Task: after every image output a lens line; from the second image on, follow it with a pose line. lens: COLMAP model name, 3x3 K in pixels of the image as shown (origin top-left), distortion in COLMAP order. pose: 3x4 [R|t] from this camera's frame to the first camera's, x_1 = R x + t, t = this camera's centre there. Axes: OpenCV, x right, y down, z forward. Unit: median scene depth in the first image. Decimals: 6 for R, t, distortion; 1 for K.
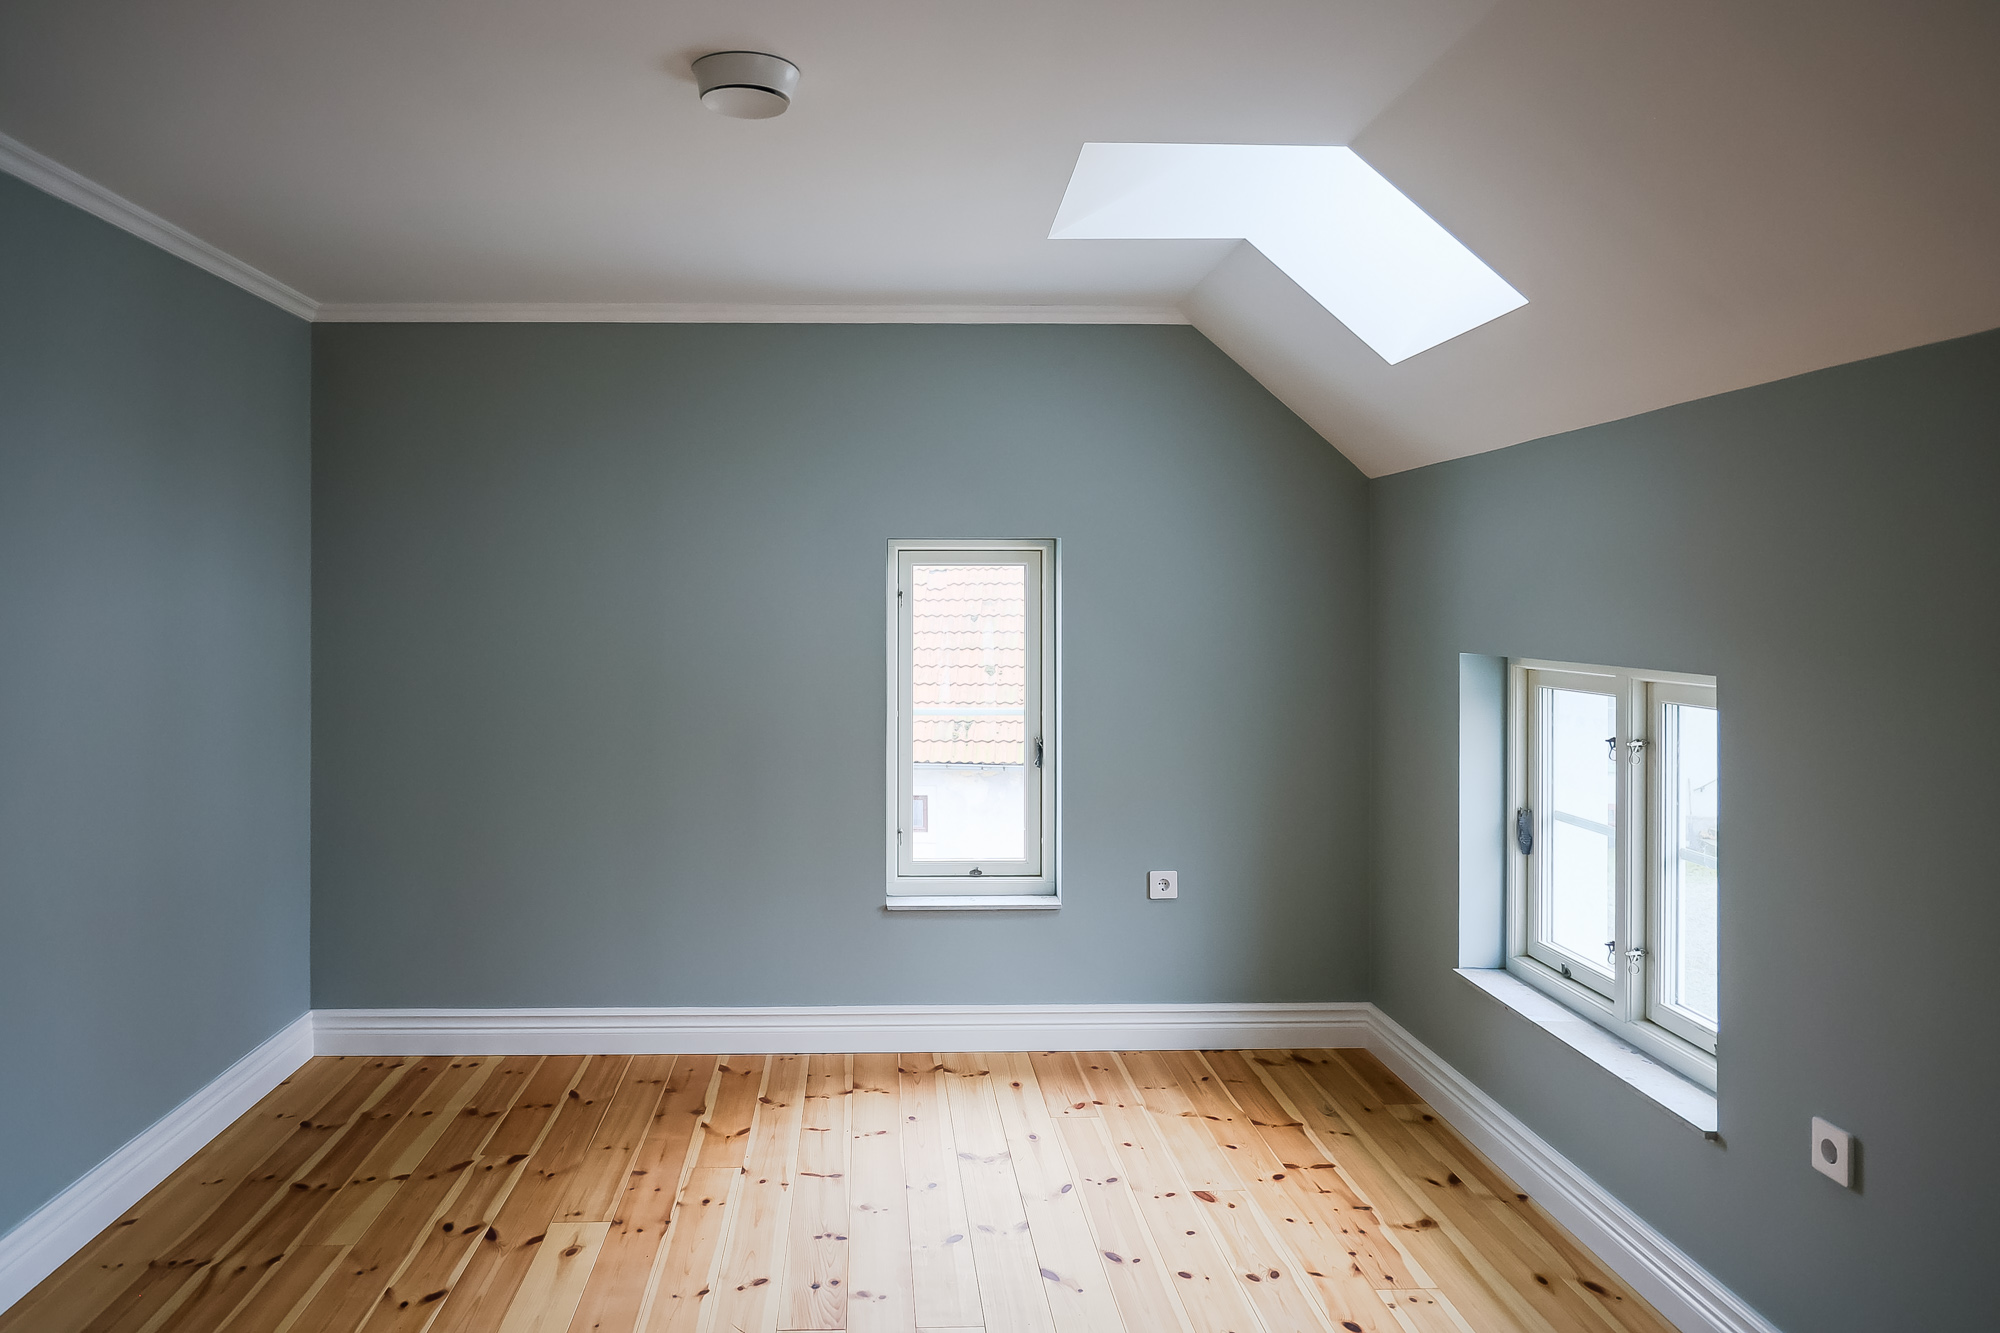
lens RADIAL K [[1434.3, 0, 1000.7], [0, 1434.3, 583.1], [0, 0, 1]] dist [0.004813, -0.001023]
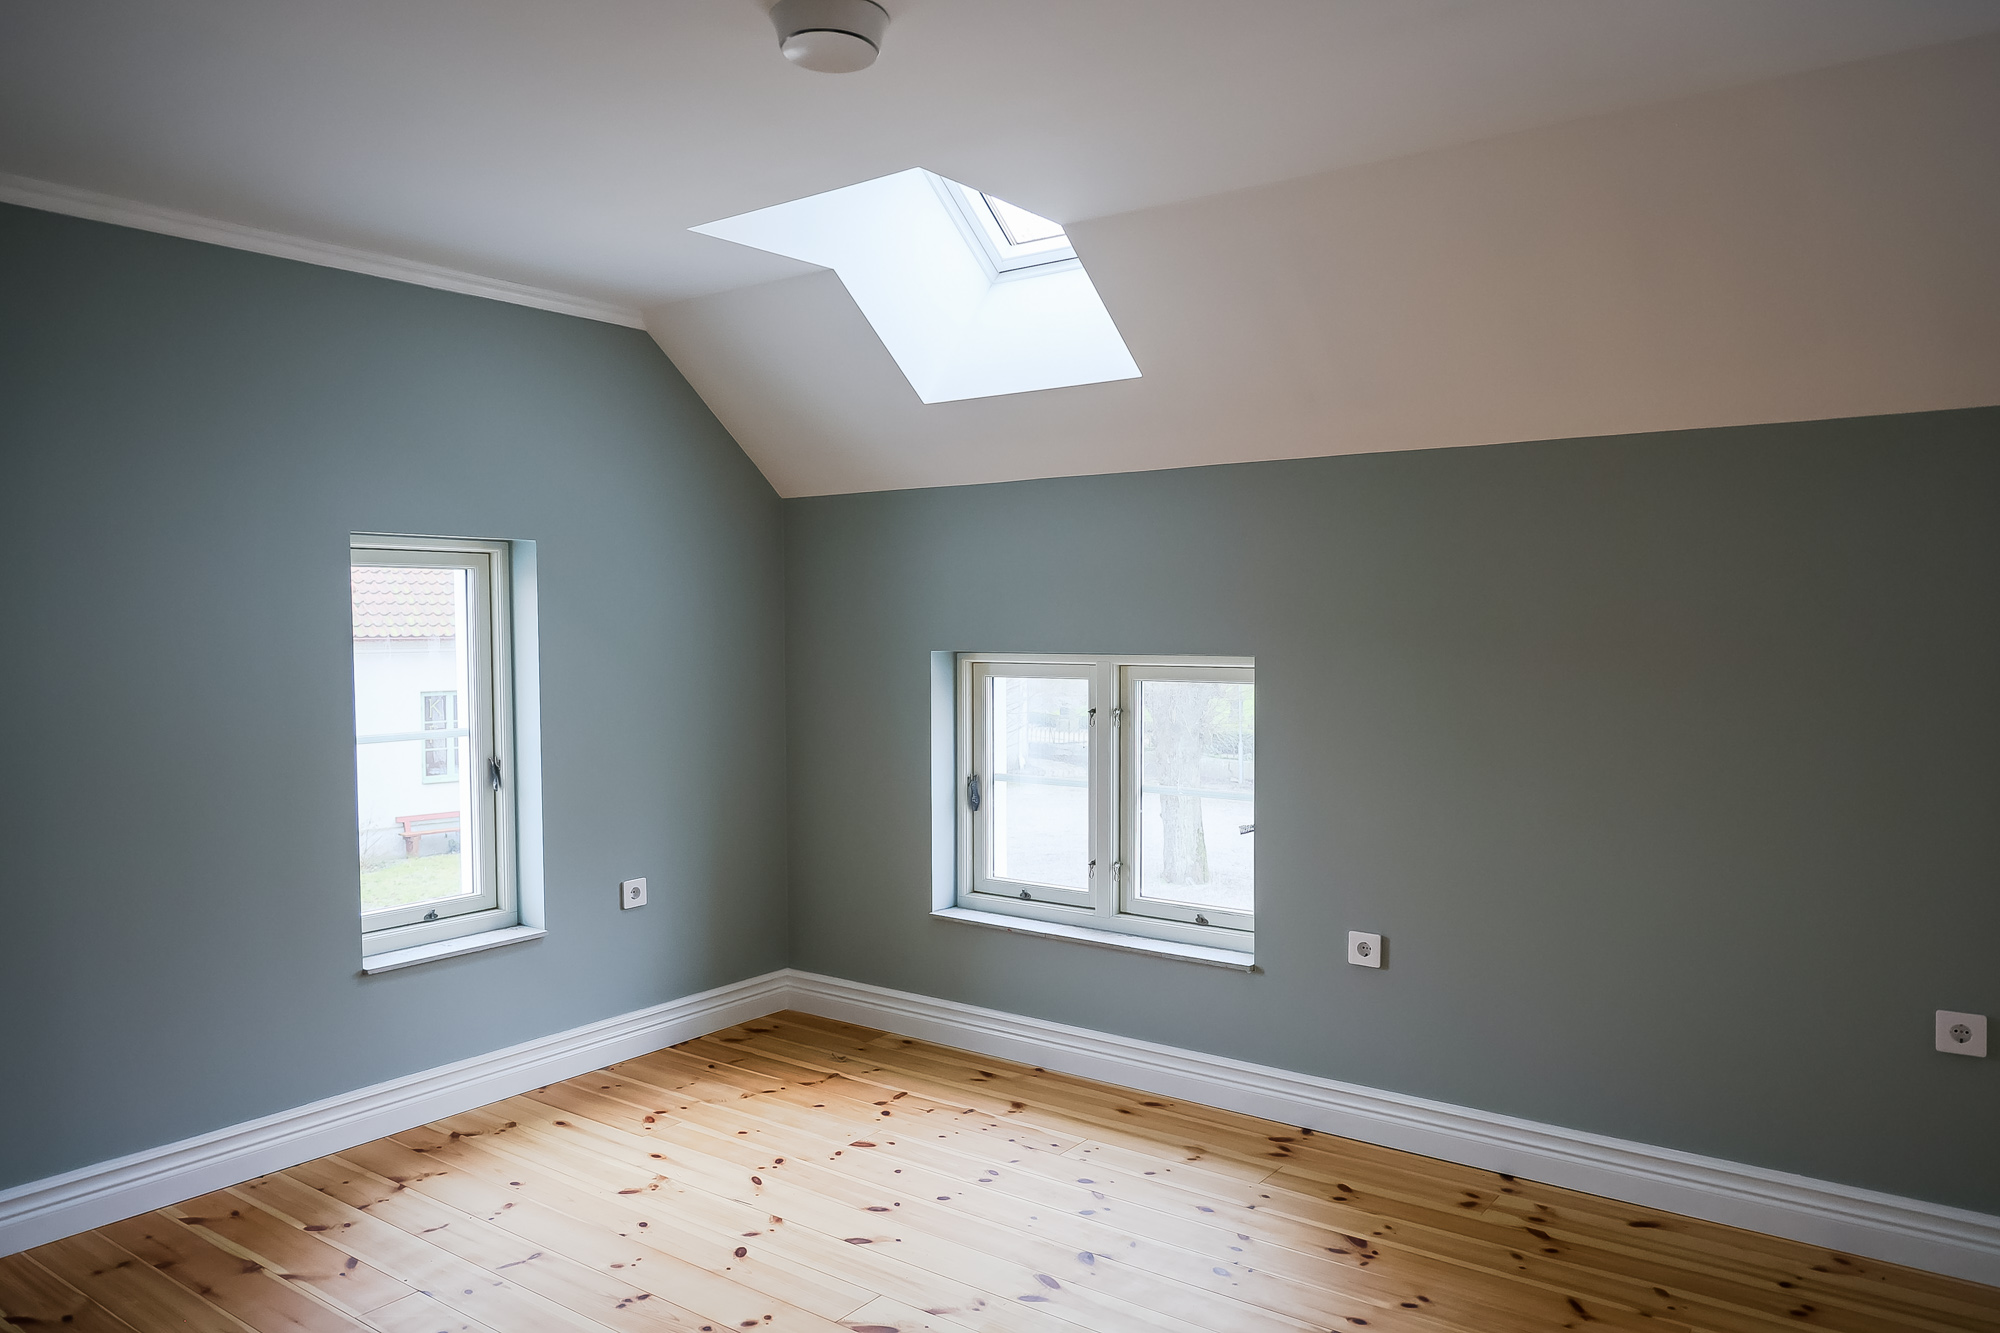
lens RADIAL K [[1376.3, 0, 1000.0], [0, 1376.3, 666.5], [0, 0, 1]] dist [-0.005761, 0.001612]
pose [[0.623832, -0.032038, 0.780901, -0.529889], [-0.002761, 0.999063, 0.043194, 0.012018], [-0.781553, -0.029102, 0.623159, 0.236077]]
